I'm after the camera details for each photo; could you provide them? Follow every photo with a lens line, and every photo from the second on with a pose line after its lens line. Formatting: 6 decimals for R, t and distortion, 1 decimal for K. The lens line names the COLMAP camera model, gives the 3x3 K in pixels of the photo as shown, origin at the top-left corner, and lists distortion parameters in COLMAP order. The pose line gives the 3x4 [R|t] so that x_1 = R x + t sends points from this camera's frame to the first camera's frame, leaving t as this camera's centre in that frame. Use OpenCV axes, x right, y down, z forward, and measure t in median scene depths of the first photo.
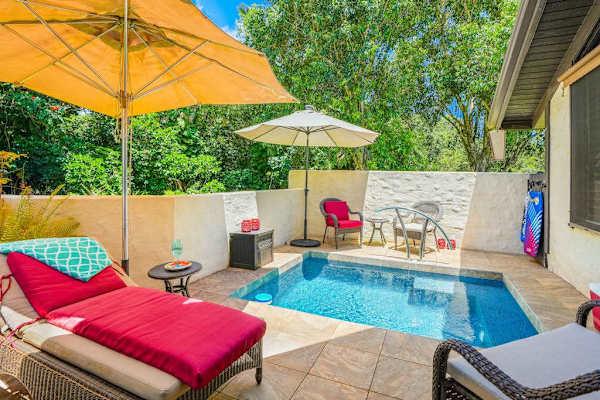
lens RADIAL K [[279.2, 0, 294.9], [0, 279.2, 198.4], [0, 0, 1]] dist [-0.034716, 0.001188]
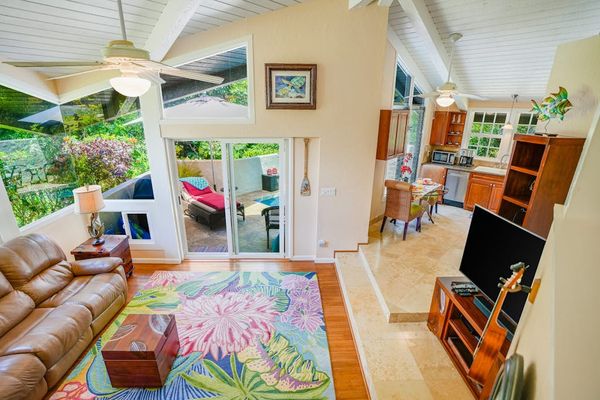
lens RADIAL K [[279.2, 0, 294.9], [0, 279.2, 198.4], [0, 0, 1]] dist [-0.034716, 0.001188]
pose [[0.950308, 0.089051, -0.298303, 0.689921], [-0.022188, 0.975152, 0.220422, -0.178414], [0.310520, -0.202850, 0.928671, -0.920080]]
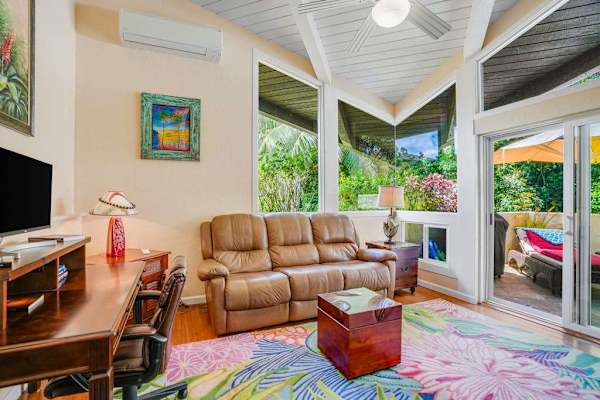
lens RADIAL K [[279.2, 0, 294.9], [0, 279.2, 198.4], [0, 0, 1]] dist [-0.034716, 0.001188]
pose [[0.058076, -0.017645, -0.998156, 0.712331], [-0.093419, 0.995360, -0.023031, 0.101074], [0.993932, 0.094584, 0.056158, -0.670456]]
